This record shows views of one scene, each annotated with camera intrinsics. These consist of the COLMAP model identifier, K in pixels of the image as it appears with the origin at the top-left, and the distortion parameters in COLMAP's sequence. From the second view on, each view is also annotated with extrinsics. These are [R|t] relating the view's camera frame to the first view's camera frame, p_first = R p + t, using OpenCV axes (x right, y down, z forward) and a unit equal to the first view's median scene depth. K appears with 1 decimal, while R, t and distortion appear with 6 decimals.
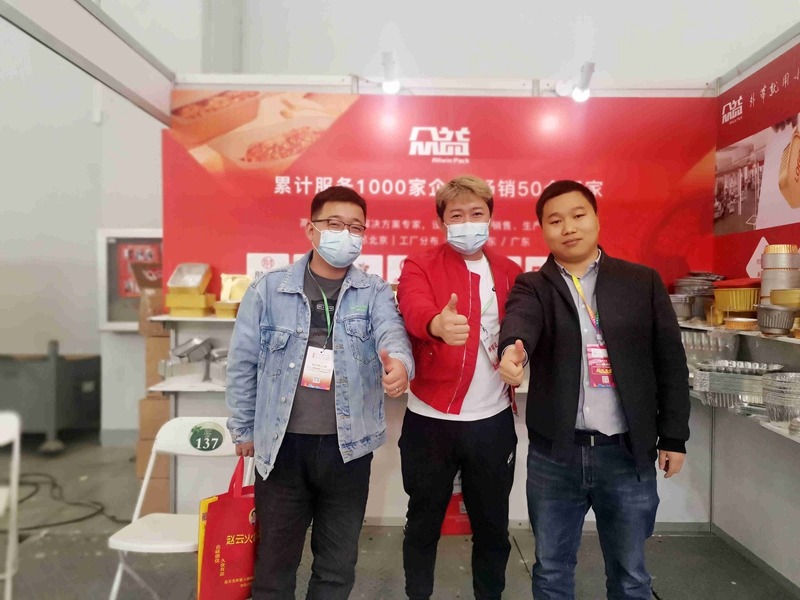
lens RADIAL K [[598.4, 0, 394.5], [0, 598.4, 296.9], [0, 0, 1]] dist [0.055402, -0.059131]
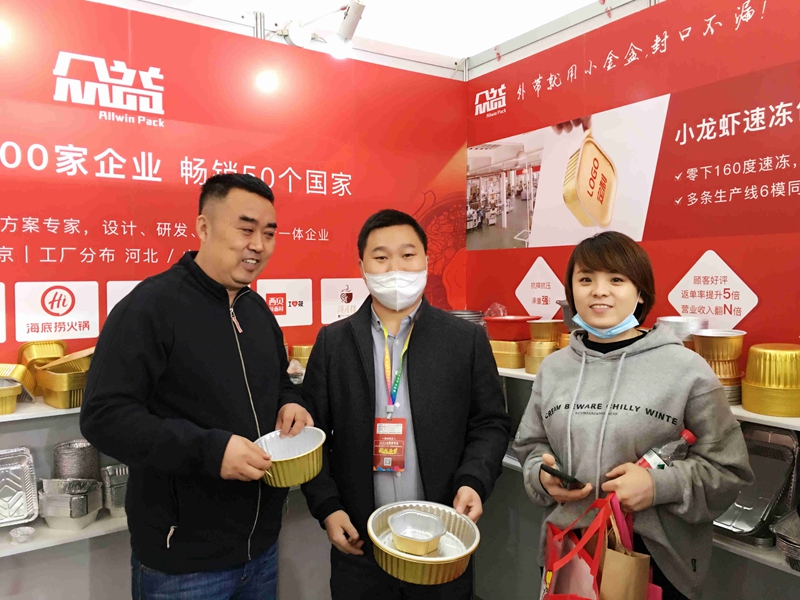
lens RADIAL K [[676.8, 0, 411.1], [0, 676.8, 298.8], [0, 0, 1]] dist [0.071709, -0.130701]
pose [[0.805939, -0.038245, 0.590761, -0.089097], [0.029426, 0.999266, 0.024547, -0.059651], [-0.591266, -0.002400, 0.806473, 0.297137]]
